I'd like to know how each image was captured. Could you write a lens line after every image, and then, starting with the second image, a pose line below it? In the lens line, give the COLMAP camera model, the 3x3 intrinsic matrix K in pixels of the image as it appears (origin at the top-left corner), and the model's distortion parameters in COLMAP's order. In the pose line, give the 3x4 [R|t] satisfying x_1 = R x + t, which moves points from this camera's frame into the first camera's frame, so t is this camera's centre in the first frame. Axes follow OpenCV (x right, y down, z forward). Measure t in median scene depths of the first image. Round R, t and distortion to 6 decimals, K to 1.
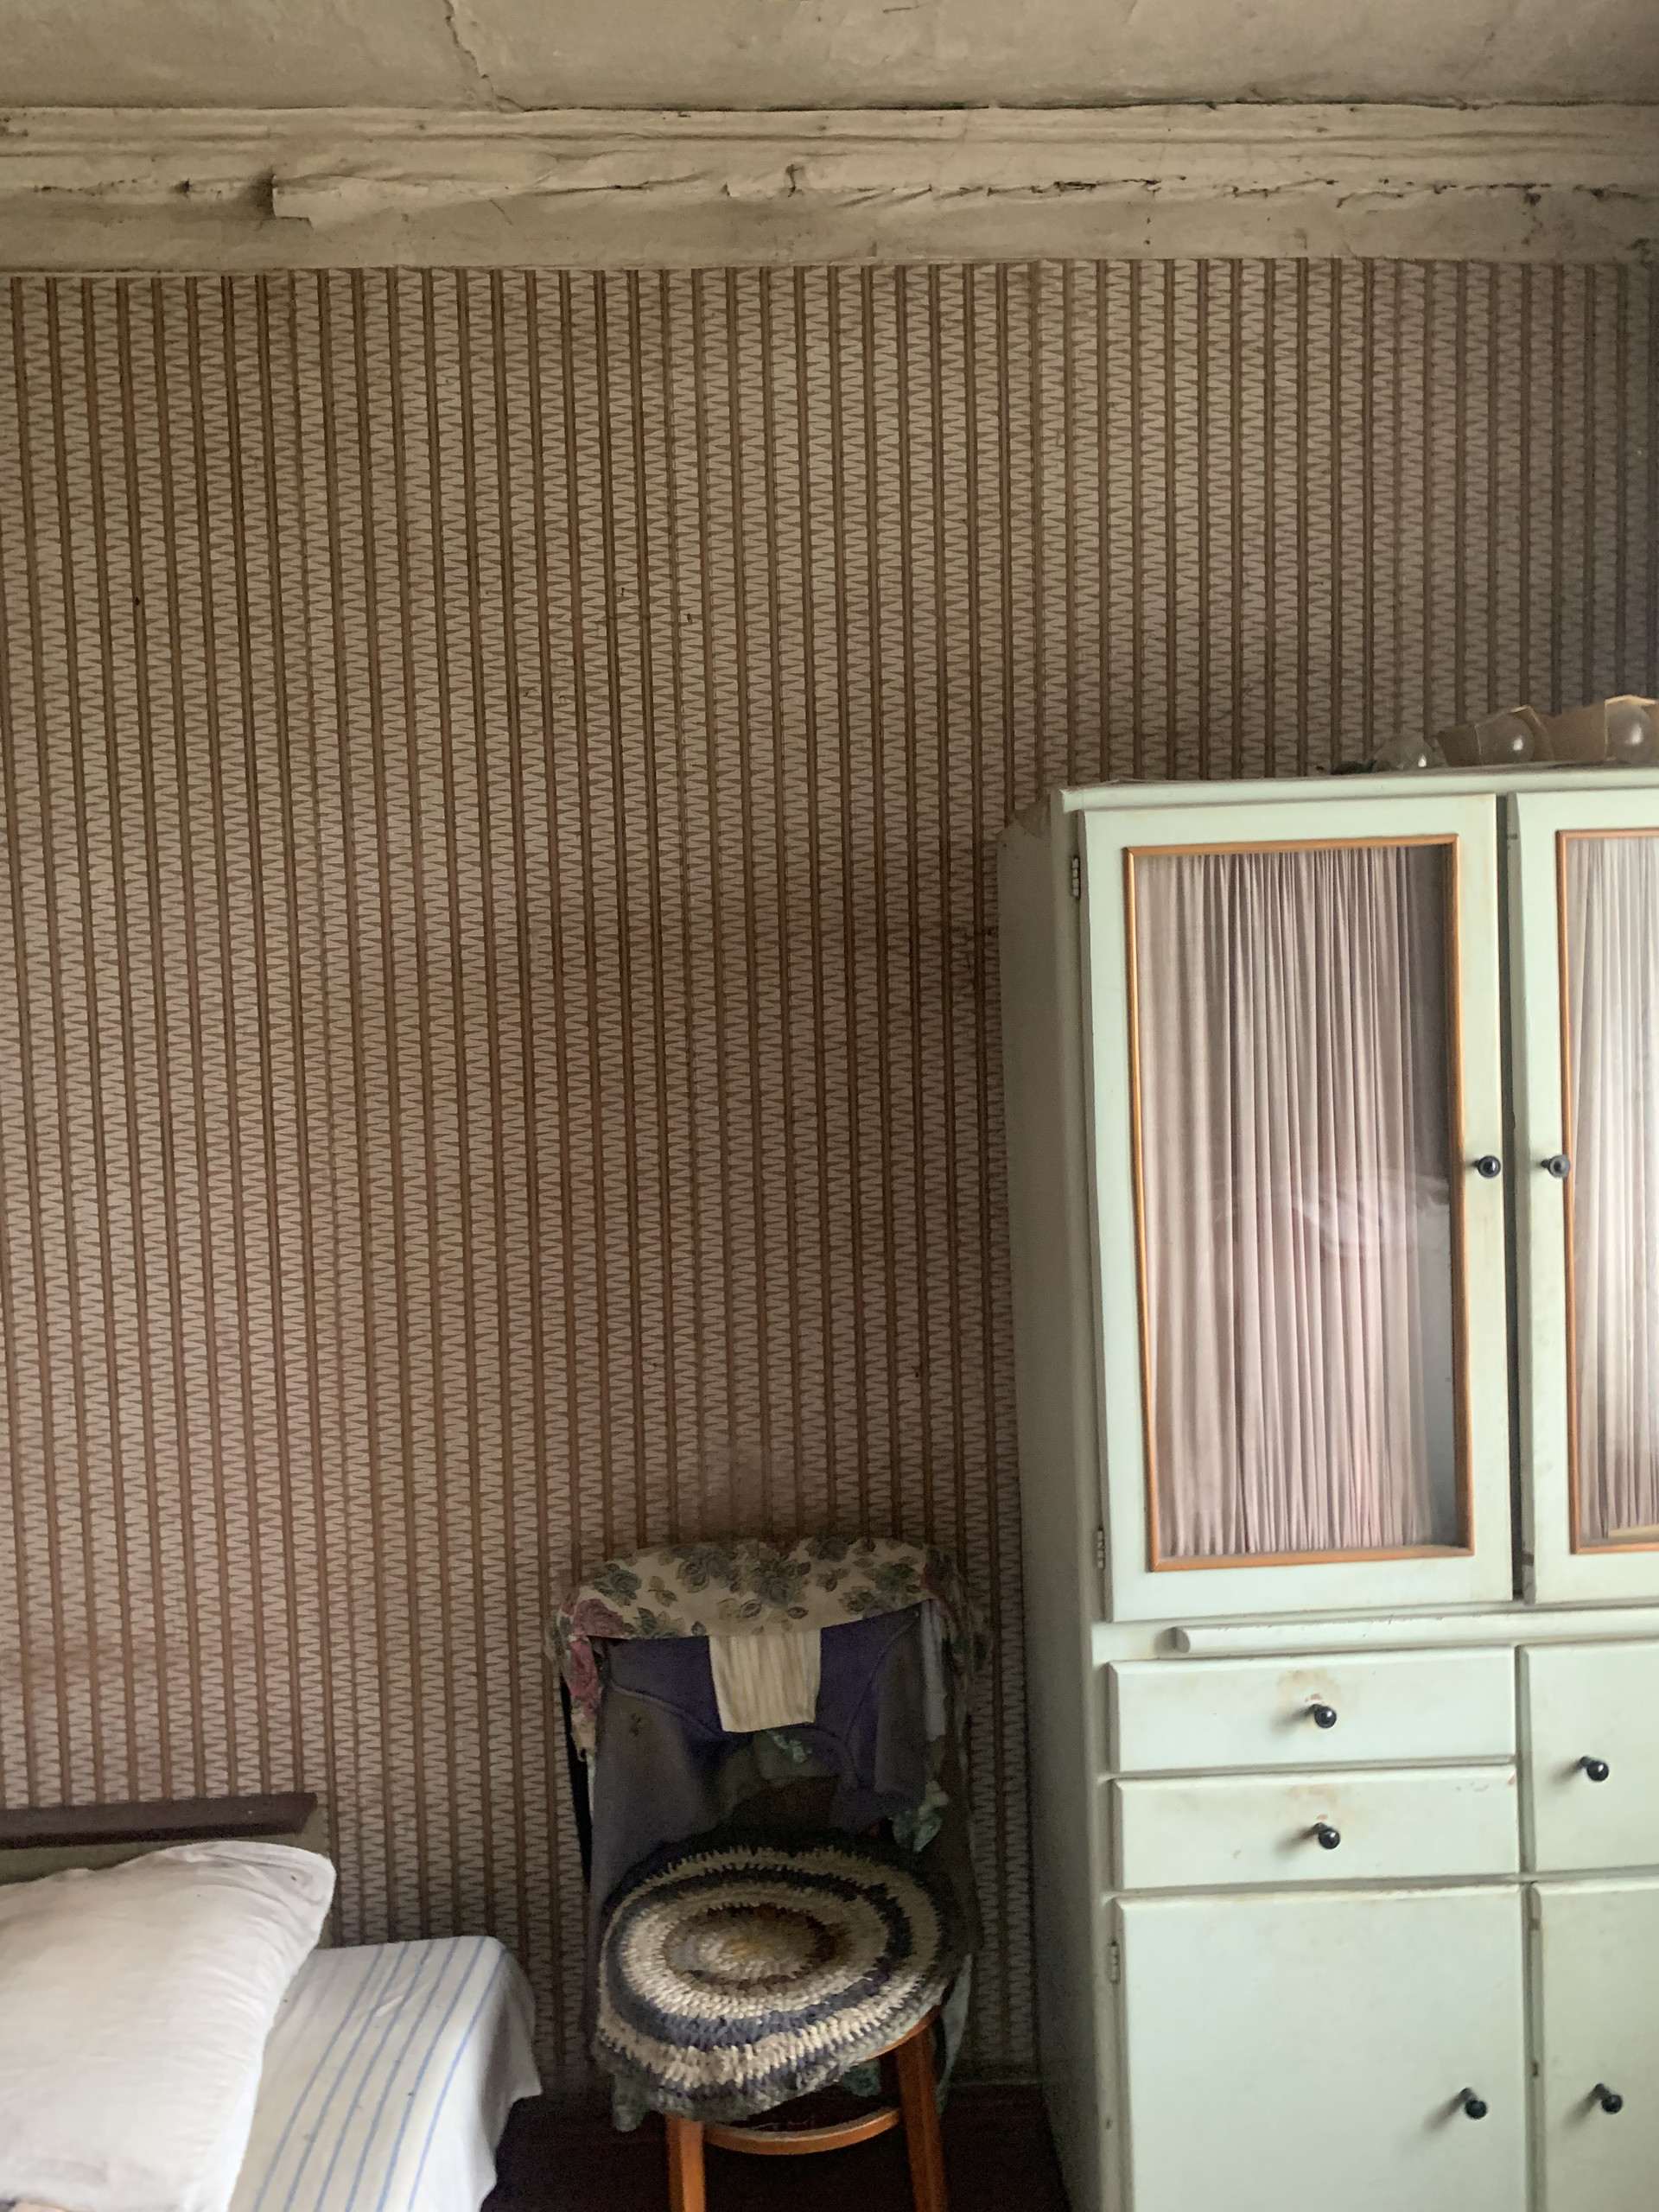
lens RADIAL K [[1762.2, 0, 835.8], [0, 1762.2, 1105.6], [0, 0, 1]] dist [0.026641, -0.054686]
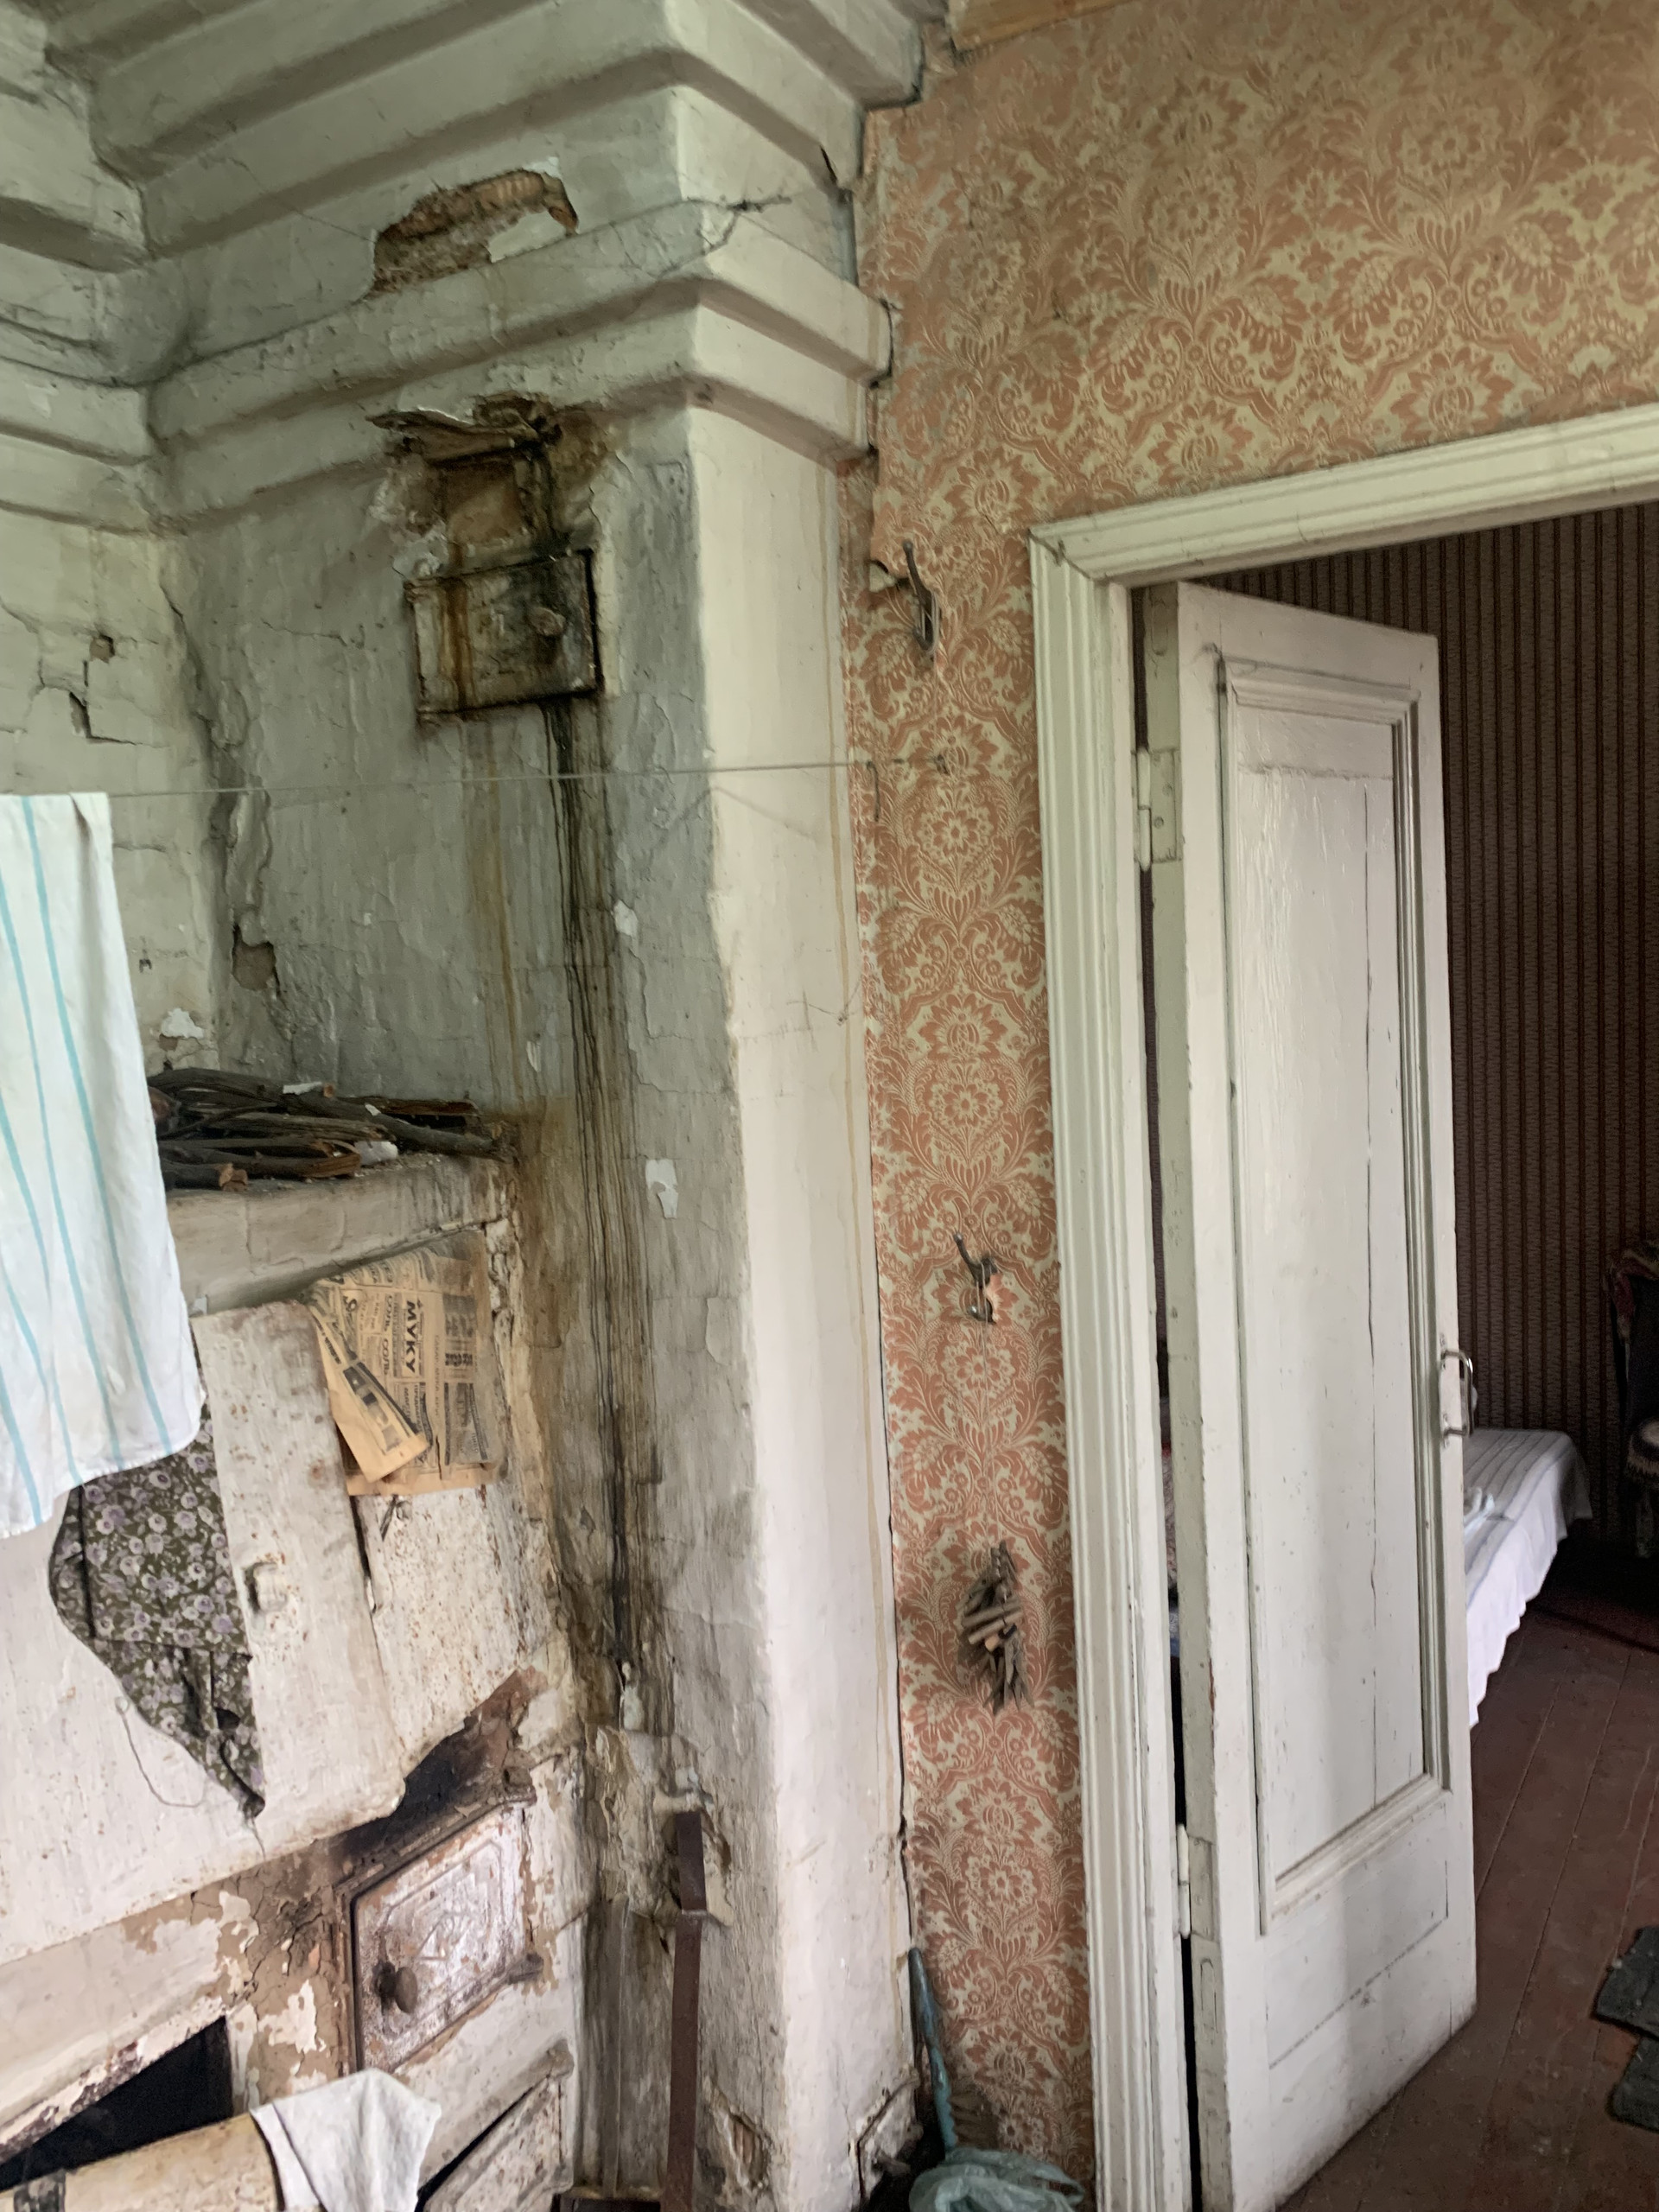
lens RADIAL K [[1762.2, 0, 835.8], [0, 1762.2, 1105.6], [0, 0, 1]] dist [0.026641, -0.054686]
pose [[0.840613, 0.037627, -0.540328, 0.143934], [-0.005655, 0.998139, 0.060710, 0.017522], [0.541607, -0.047978, 0.839262, -0.913791]]
